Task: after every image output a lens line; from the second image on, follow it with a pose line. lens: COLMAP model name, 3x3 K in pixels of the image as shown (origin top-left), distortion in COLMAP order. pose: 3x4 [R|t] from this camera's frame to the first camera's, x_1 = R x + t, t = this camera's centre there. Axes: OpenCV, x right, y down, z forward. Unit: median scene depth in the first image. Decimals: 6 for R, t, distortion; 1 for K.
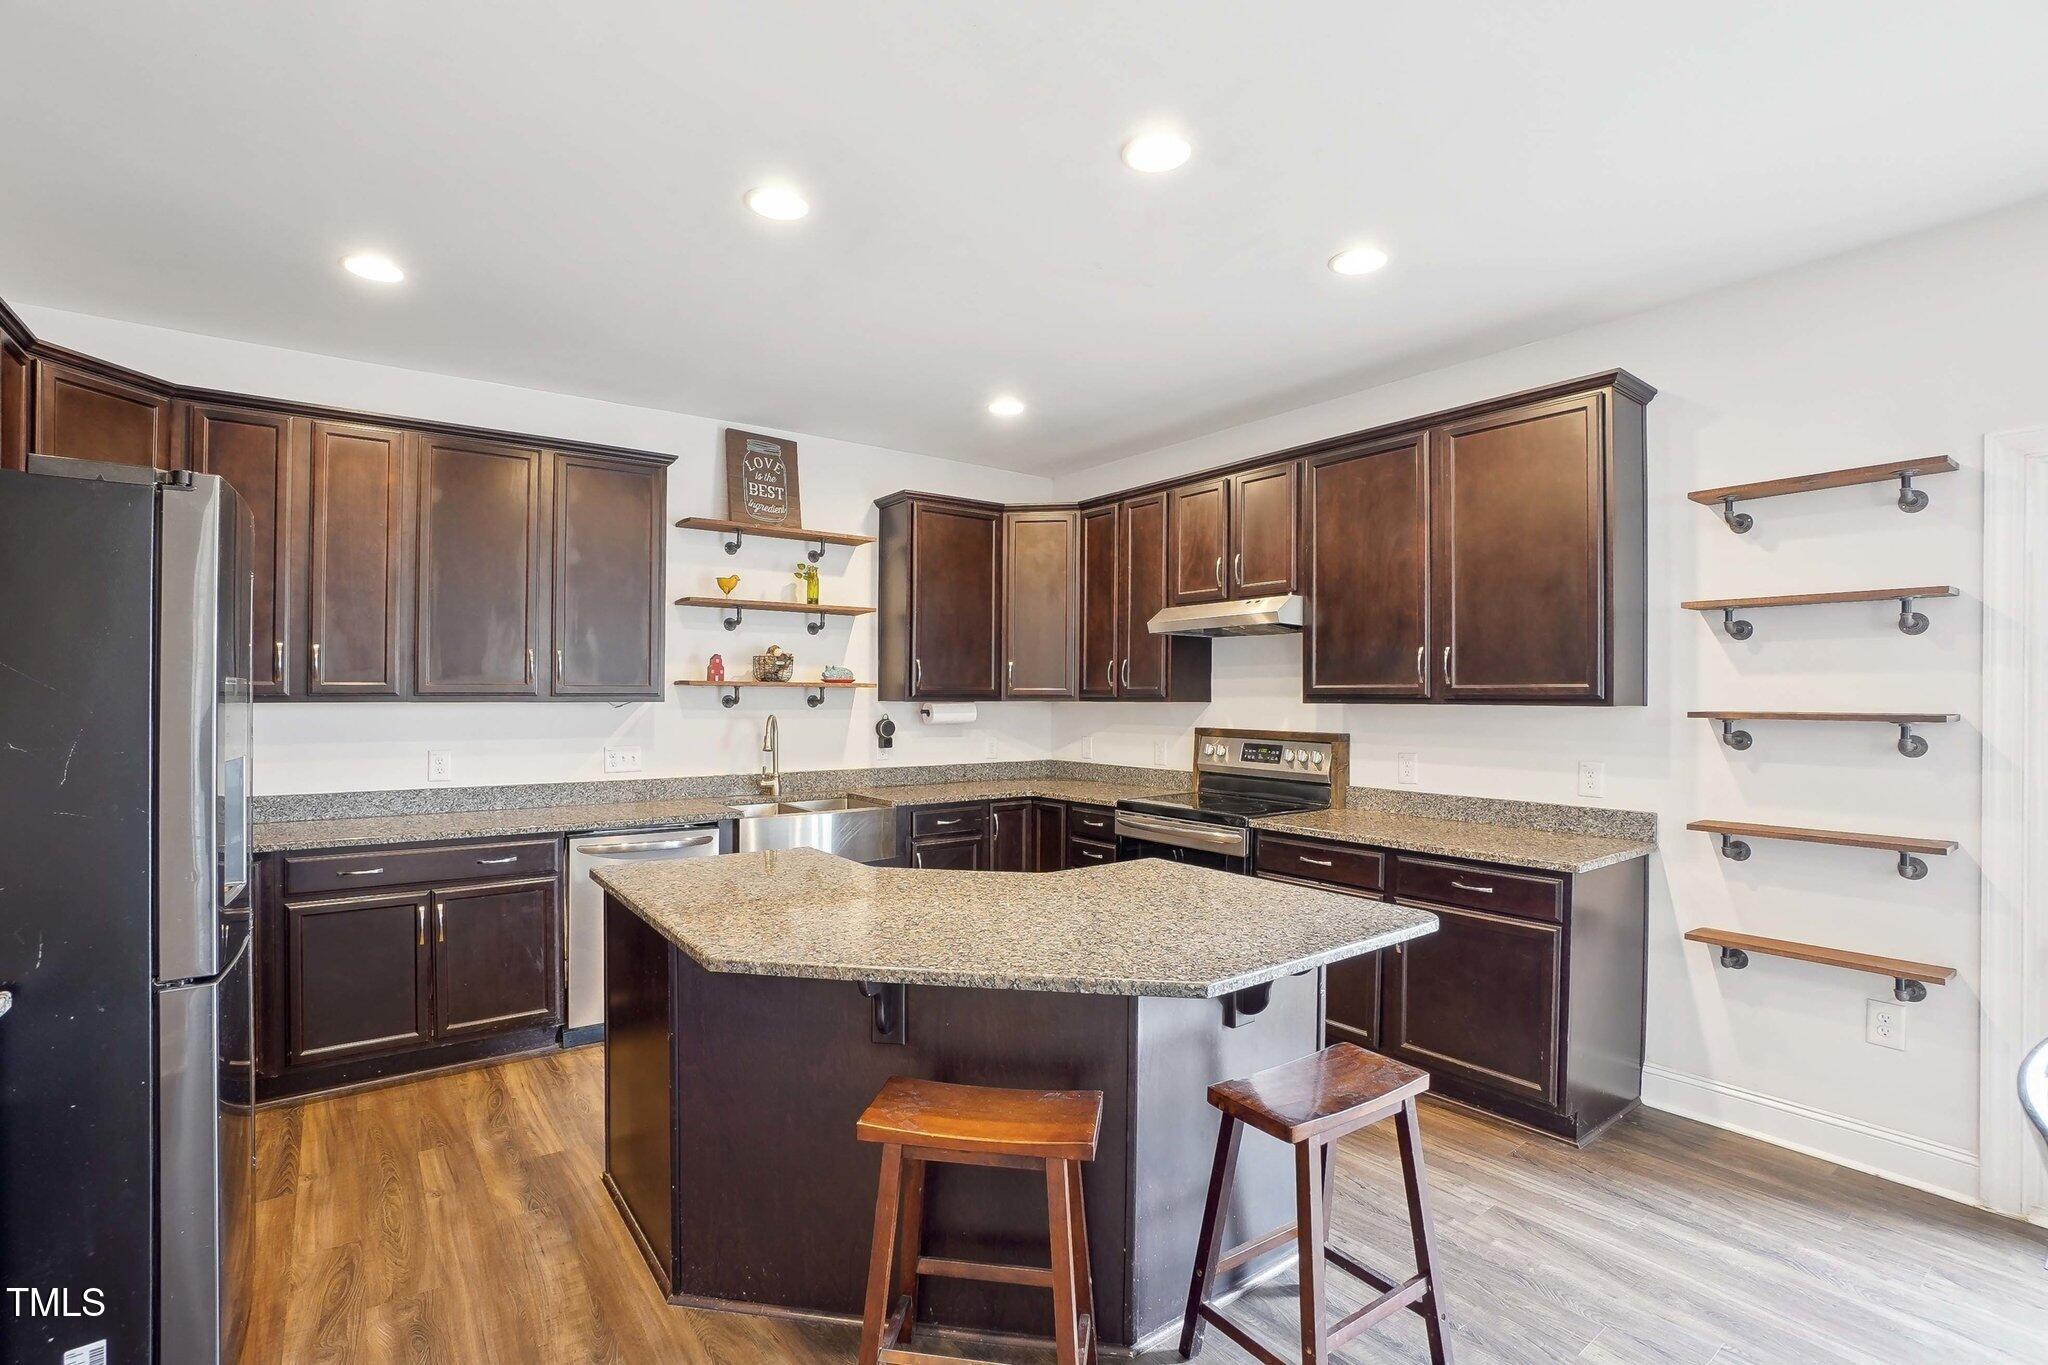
lens RADIAL K [[953.5, 0, 1015.3], [0, 953.5, 685.2], [0, 0, 1]] dist [-0.029012, 0.001991]
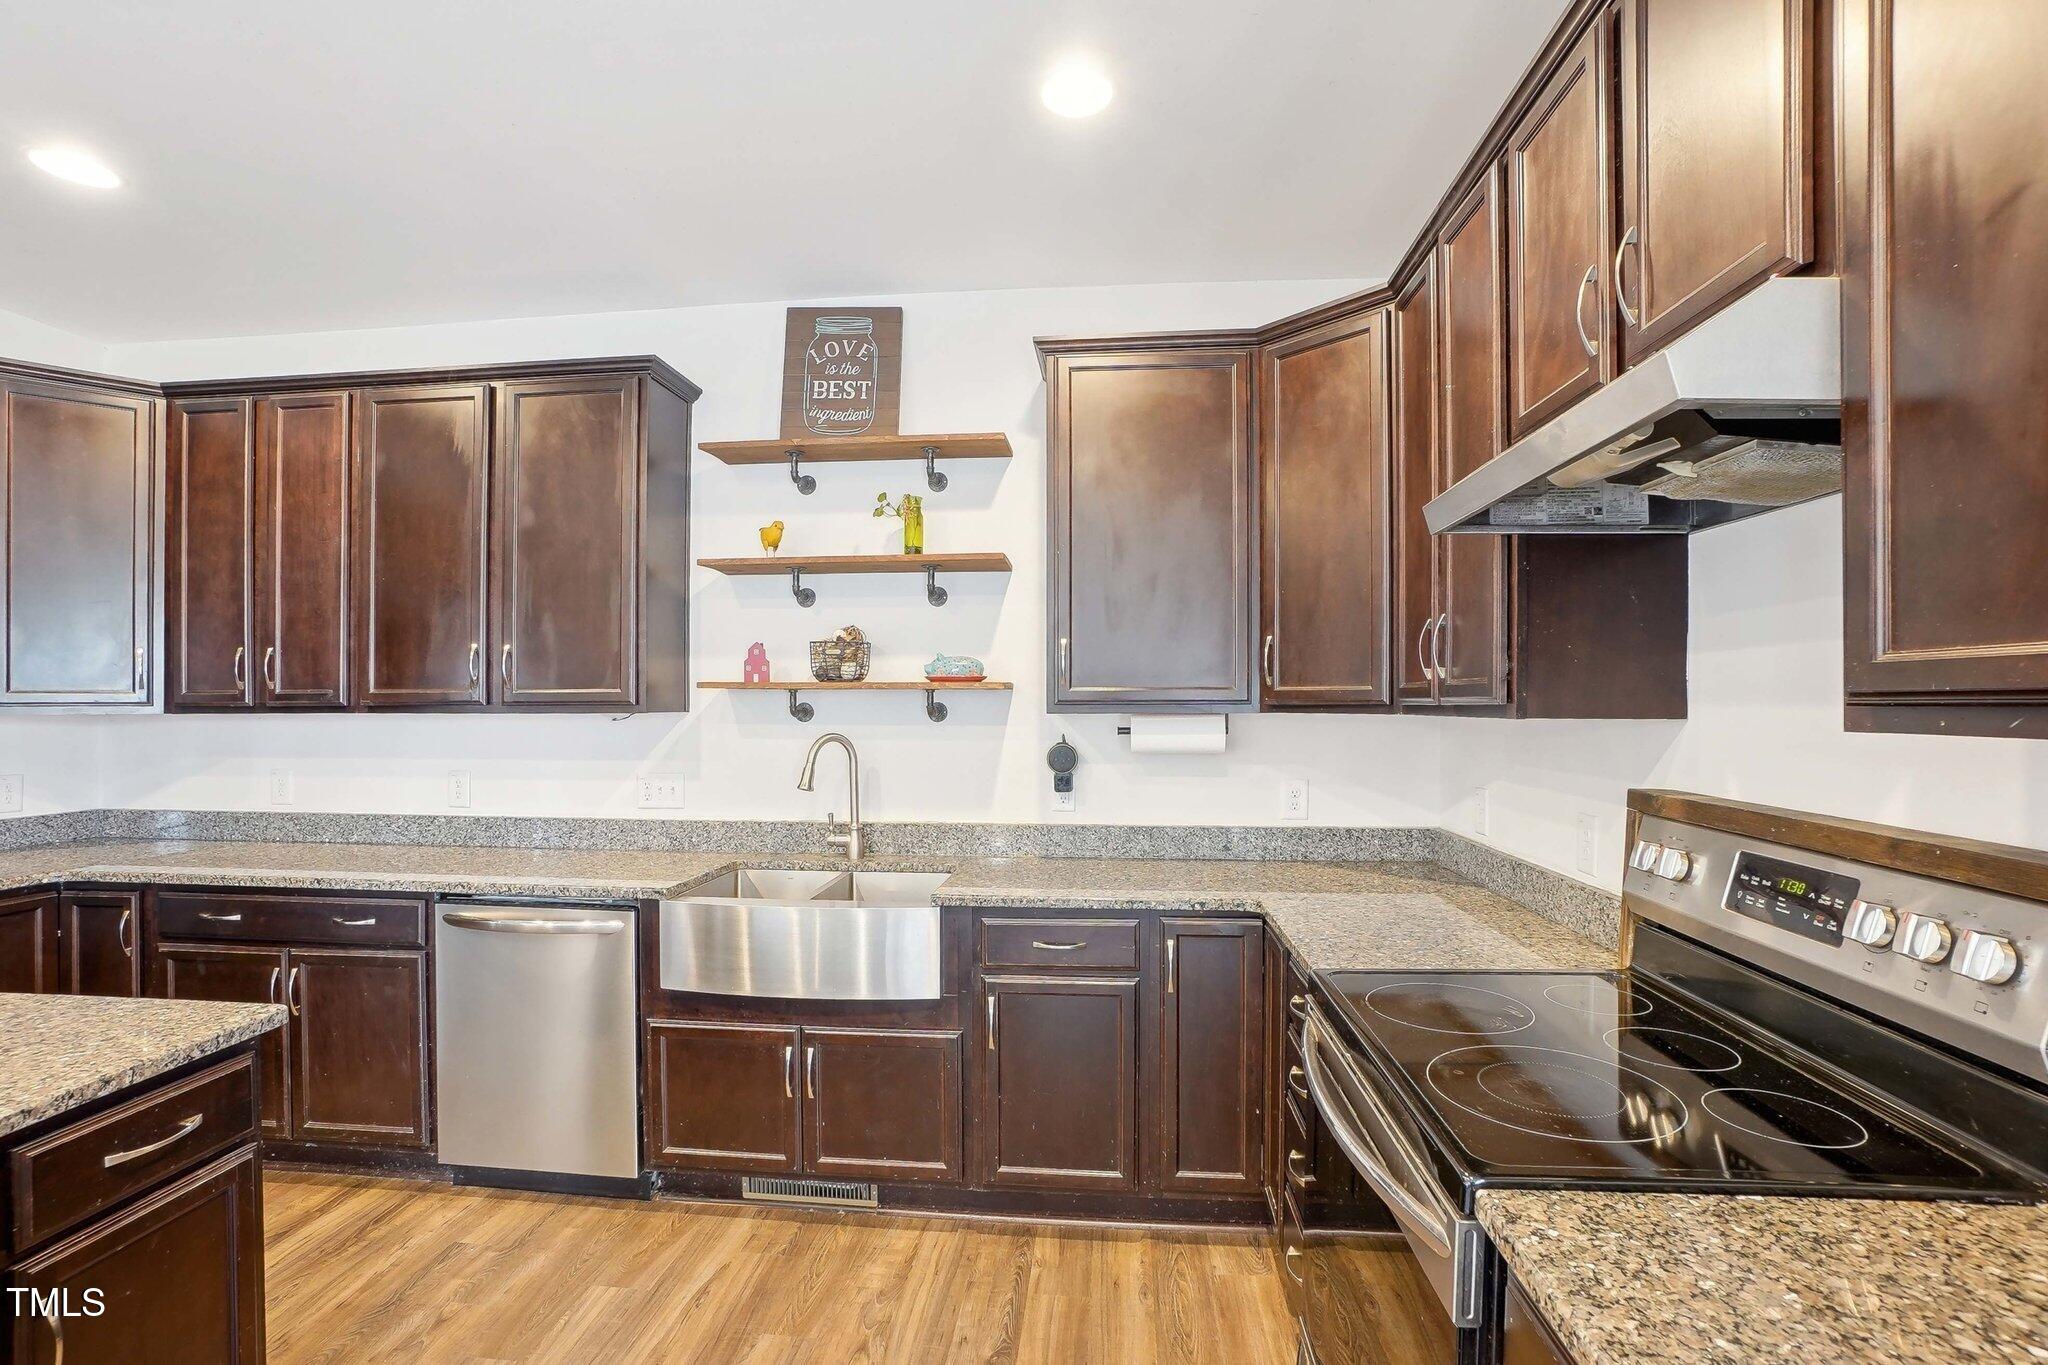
lens RADIAL K [[953.5, 0, 1027.3], [0, 953.5, 692.0], [0, 0, 1]] dist [-0.029012, 0.001991]
pose [[0.735712, -0.010786, -0.677209, 0.270307], [0.010130, 0.999937, -0.004921, 0.007707], [0.677219, -0.003240, 0.735774, 0.605160]]
